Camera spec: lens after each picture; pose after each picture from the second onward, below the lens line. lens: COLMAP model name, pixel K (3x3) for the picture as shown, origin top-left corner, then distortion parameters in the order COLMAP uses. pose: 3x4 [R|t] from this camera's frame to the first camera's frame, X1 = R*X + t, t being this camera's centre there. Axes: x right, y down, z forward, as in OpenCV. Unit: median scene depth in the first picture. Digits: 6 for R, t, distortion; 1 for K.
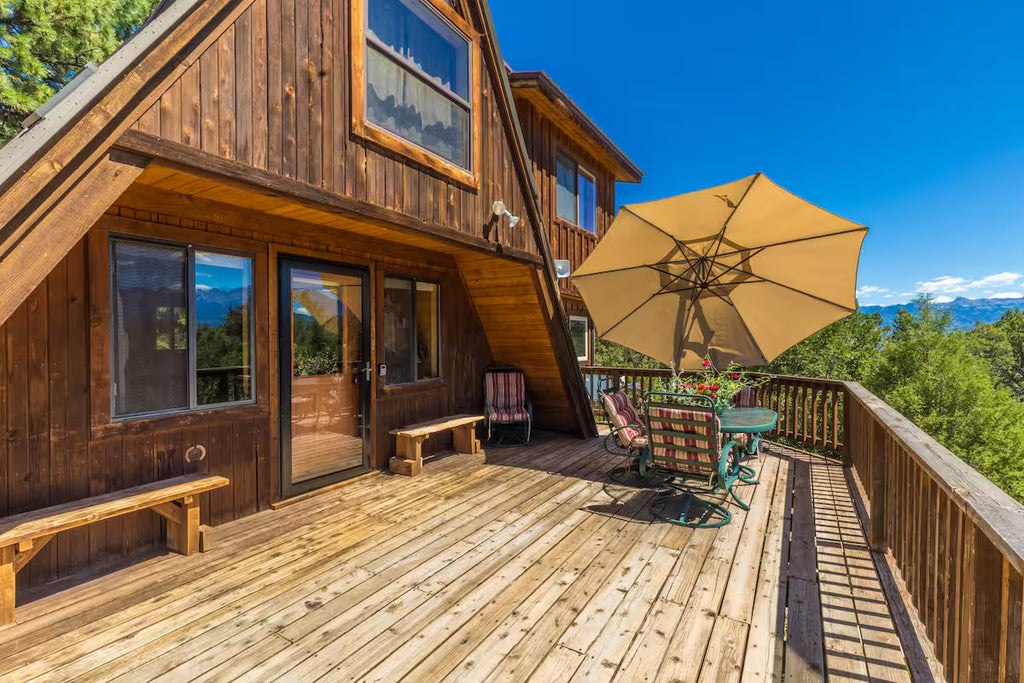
lens RADIAL K [[458.8, 0, 515.7], [0, 458.8, 341.0], [0, 0, 1]] dist [0.008158, -0.000079]
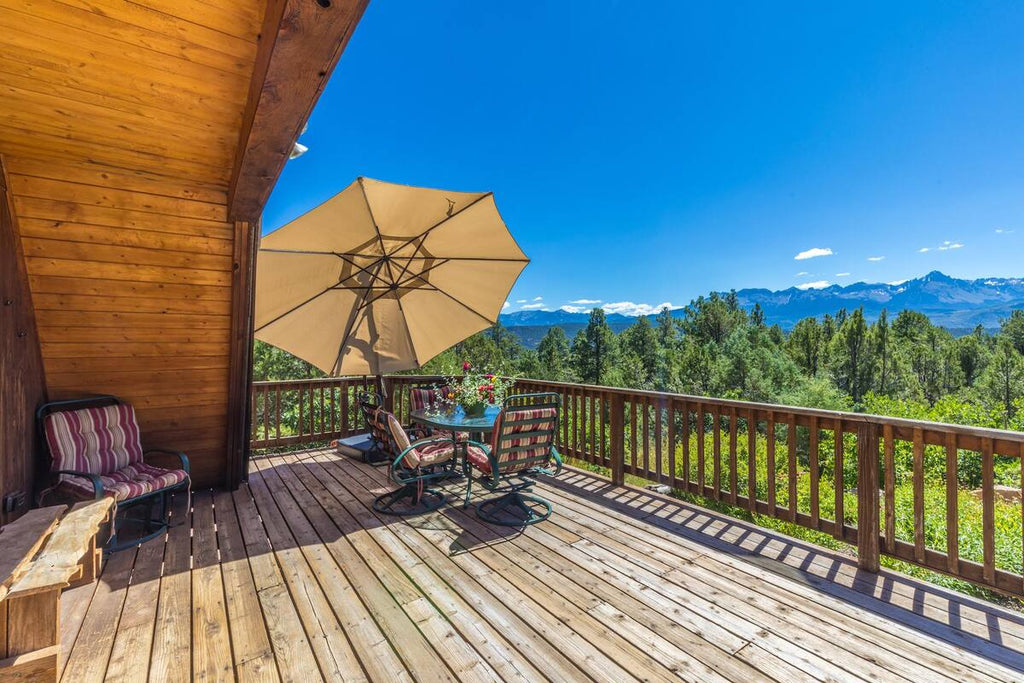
lens RADIAL K [[458.8, 0, 518.2], [0, 458.8, 341.6], [0, 0, 1]] dist [0.008158, -0.000079]
pose [[0.388288, -0.002301, 0.921535, -0.573742], [0.012803, 0.999914, -0.002898, 0.000155], [-0.921449, 0.012923, 0.388284, 0.608534]]
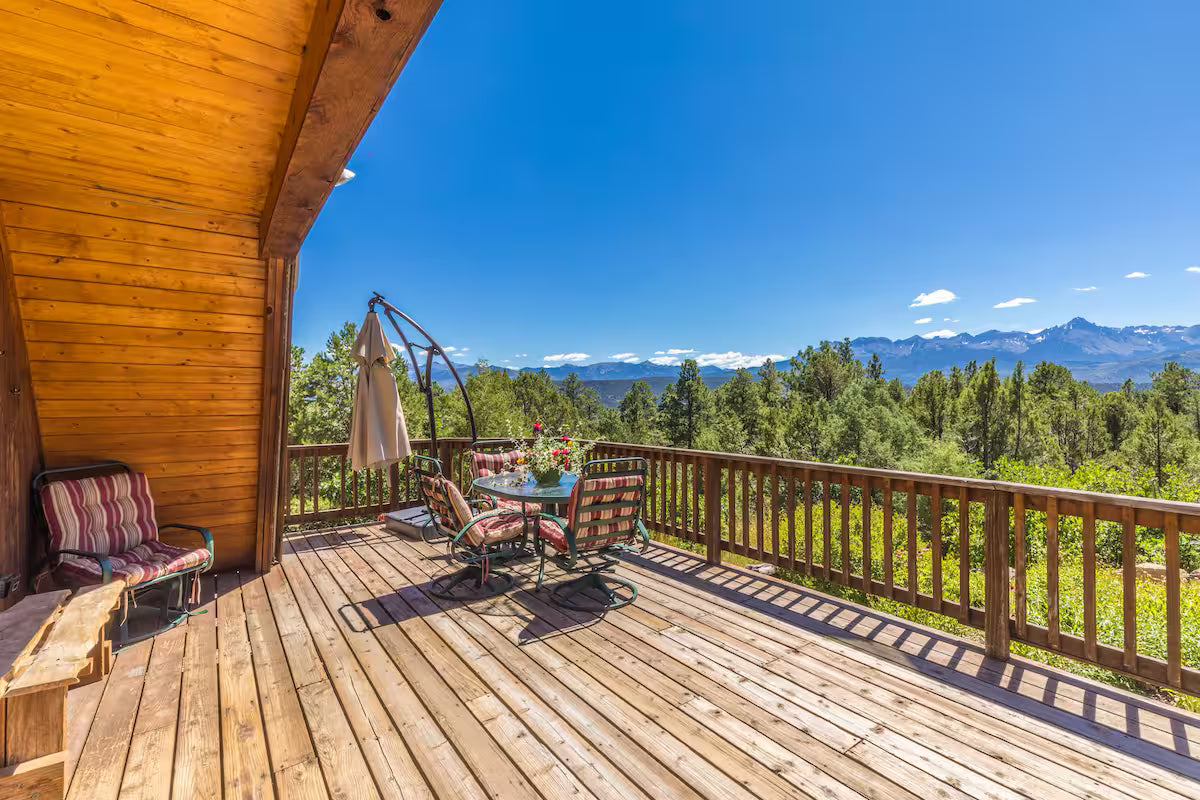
lens RADIAL K [[537.6, 0, 606.4], [0, 537.6, 400.5], [0, 0, 1]] dist [0.008158, -0.000079]
pose [[0.372129, -0.005491, 0.928165, -0.586732], [0.012655, 0.999920, 0.000842, 0.000392], [-0.928095, 0.011433, 0.372169, 0.606634]]
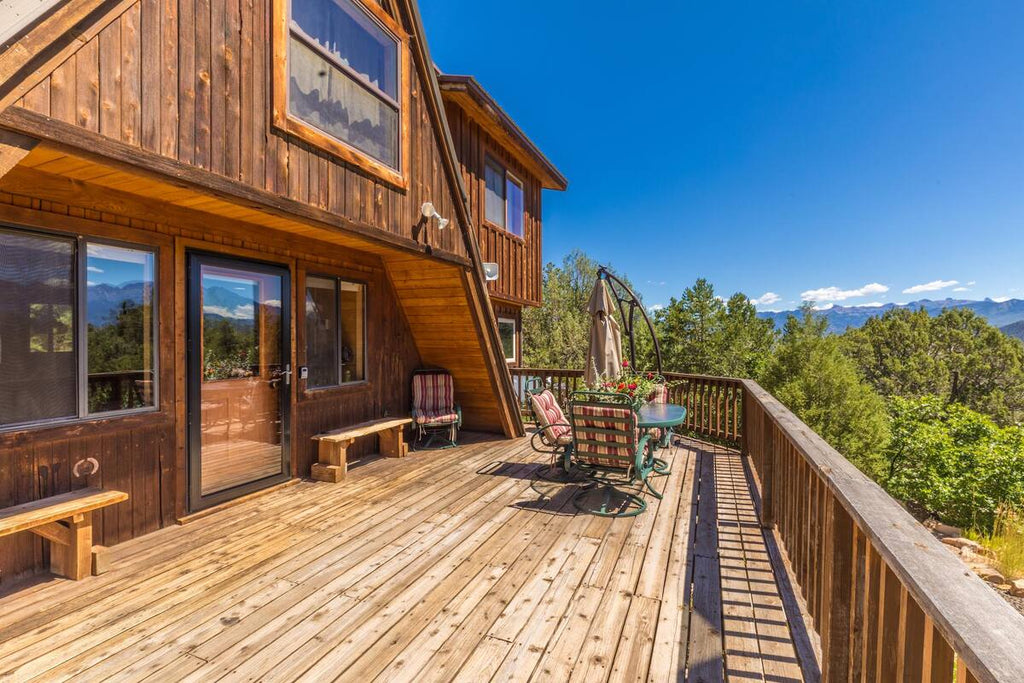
lens RADIAL K [[458.8, 0, 517.6], [0, 458.8, 340.8], [0, 0, 1]] dist [0.008158, -0.000079]
pose [[0.987160, 0.001732, 0.159724, -0.004467], [-0.001006, 0.999989, -0.004624, 0.000432], [-0.159730, 0.004404, 0.987151, -0.020686]]
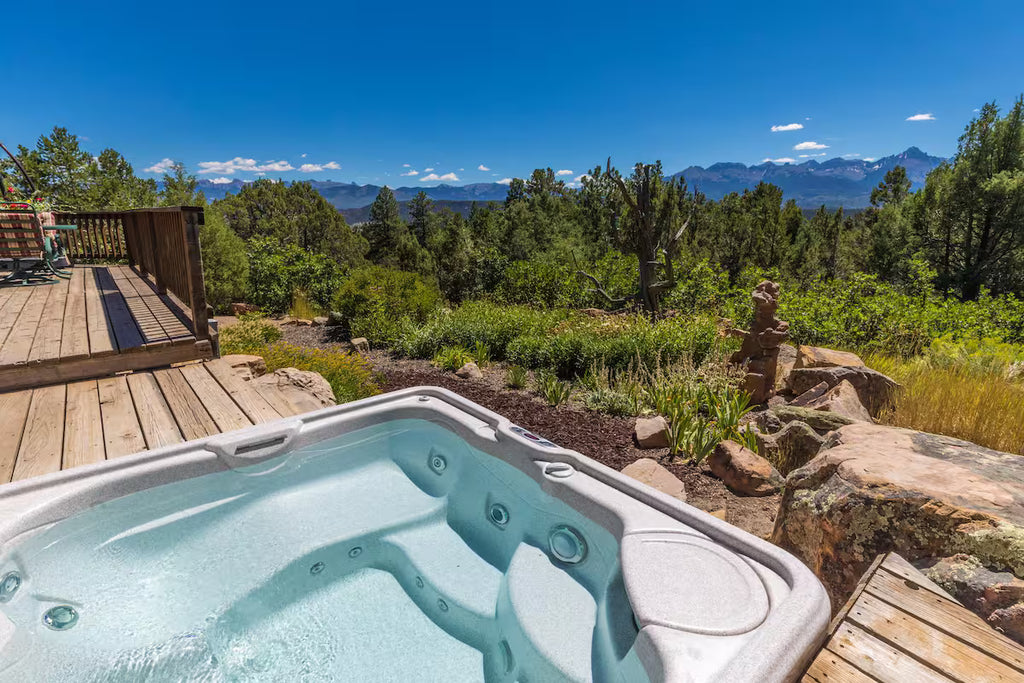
lens RADIAL K [[494.6, 0, 517.5], [0, 494.6, 336.0], [0, 0, 1]] dist [0.006578, -0.001073]
pose [[0.303183, -0.217101, 0.927872, -0.732918], [0.001239, 0.973791, 0.227440, 0.166115], [-0.952932, -0.067806, 0.295506, -1.113789]]
